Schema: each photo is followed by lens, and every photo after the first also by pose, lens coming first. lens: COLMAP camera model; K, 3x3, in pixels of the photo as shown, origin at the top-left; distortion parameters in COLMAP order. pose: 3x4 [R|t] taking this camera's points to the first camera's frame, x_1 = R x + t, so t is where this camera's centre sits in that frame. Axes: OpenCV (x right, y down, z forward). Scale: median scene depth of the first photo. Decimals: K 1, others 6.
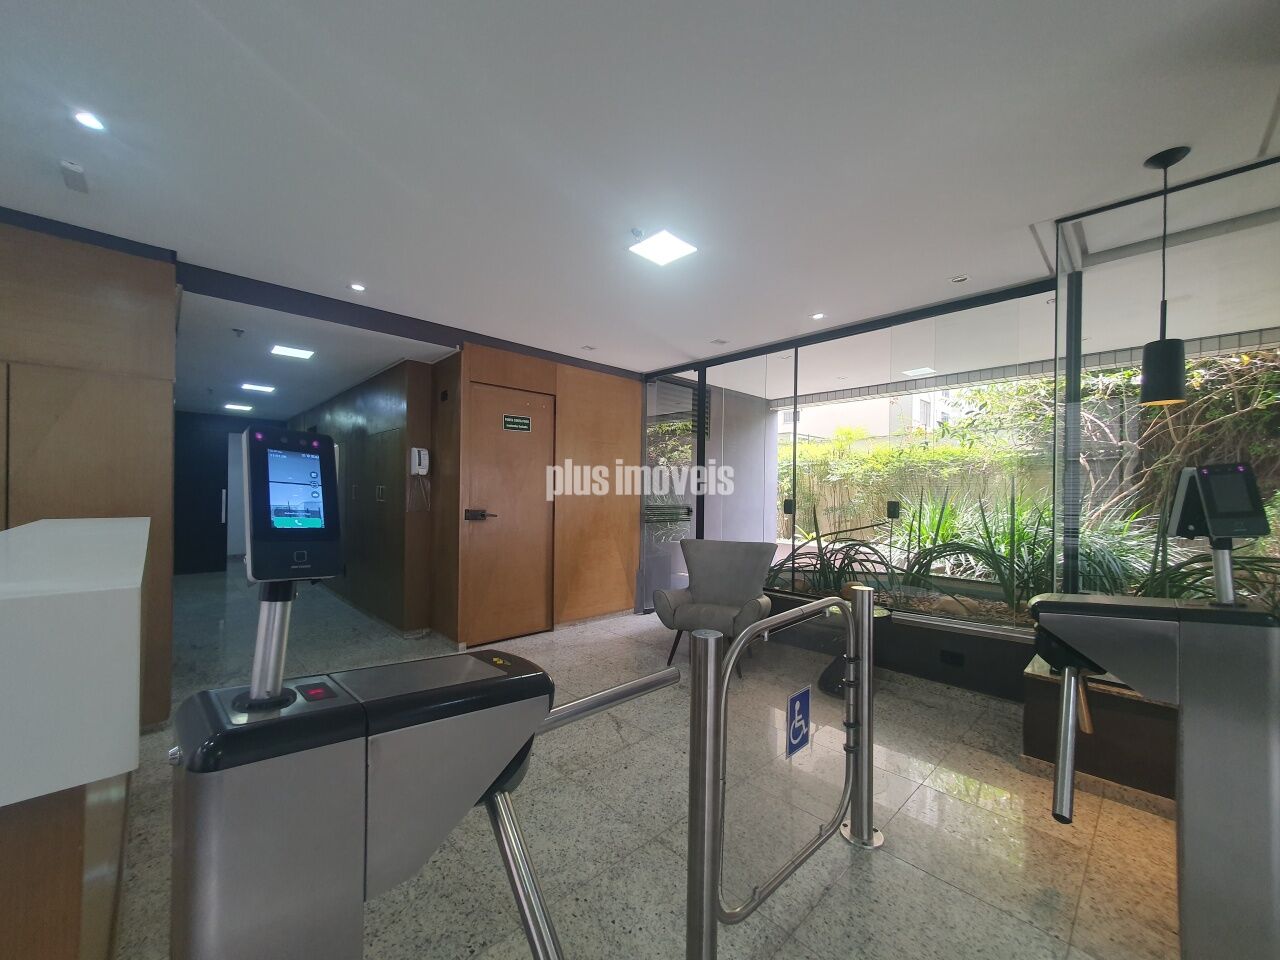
lens RADIAL K [[507.0, 0, 639.5], [0, 507.0, 494.5], [0, 0, 1]] dist [0.010554, -0.000360]
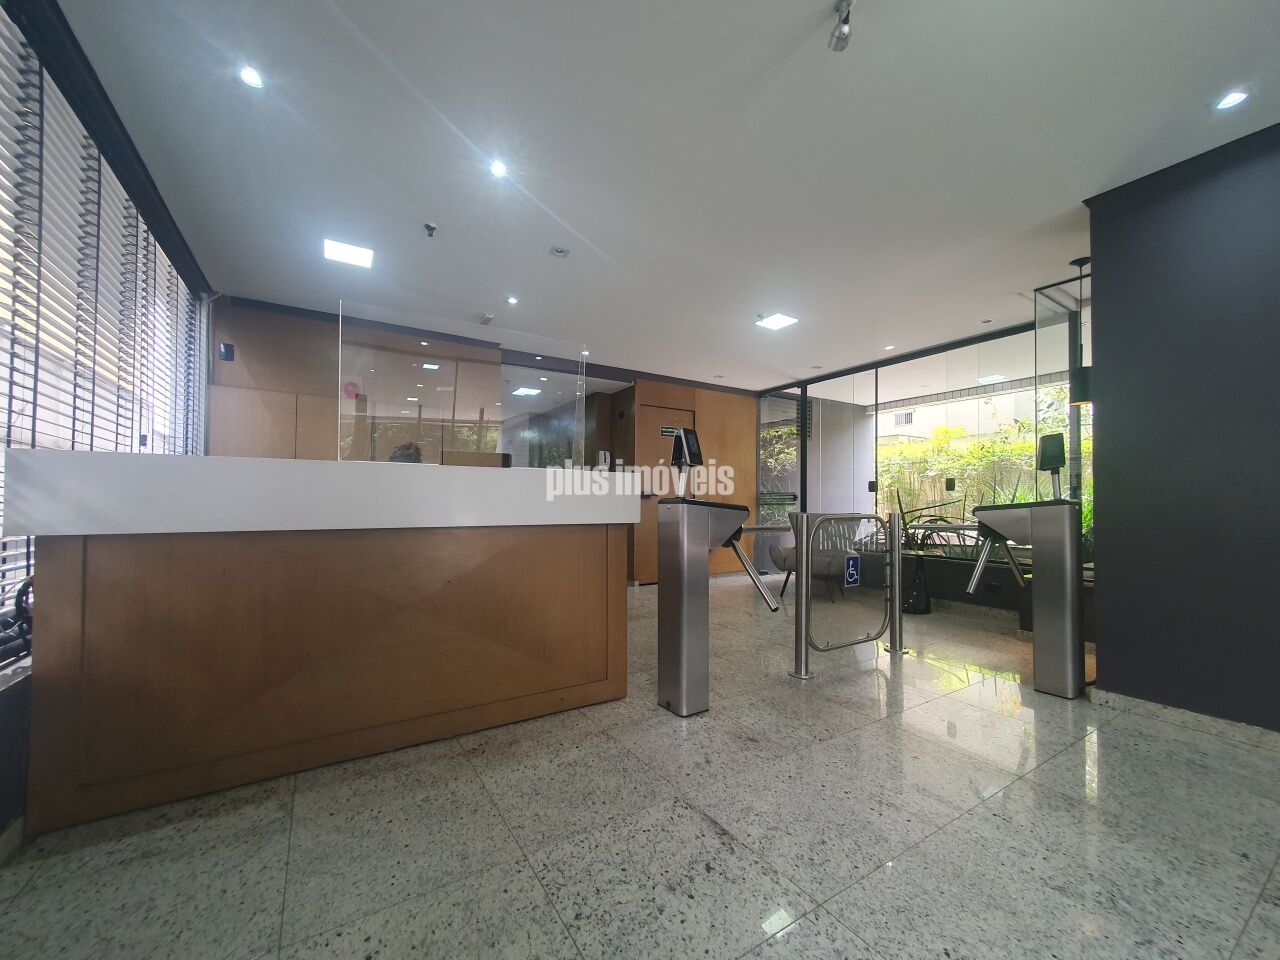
lens RADIAL K [[507.0, 0, 639.5], [0, 507.0, 494.5], [0, 0, 1]] dist [0.010554, -0.000360]
pose [[0.980108, -0.009848, -0.198223, -0.037210], [0.005980, 0.999780, -0.020102, 0.059621], [0.198377, 0.018516, 0.979951, -0.381688]]
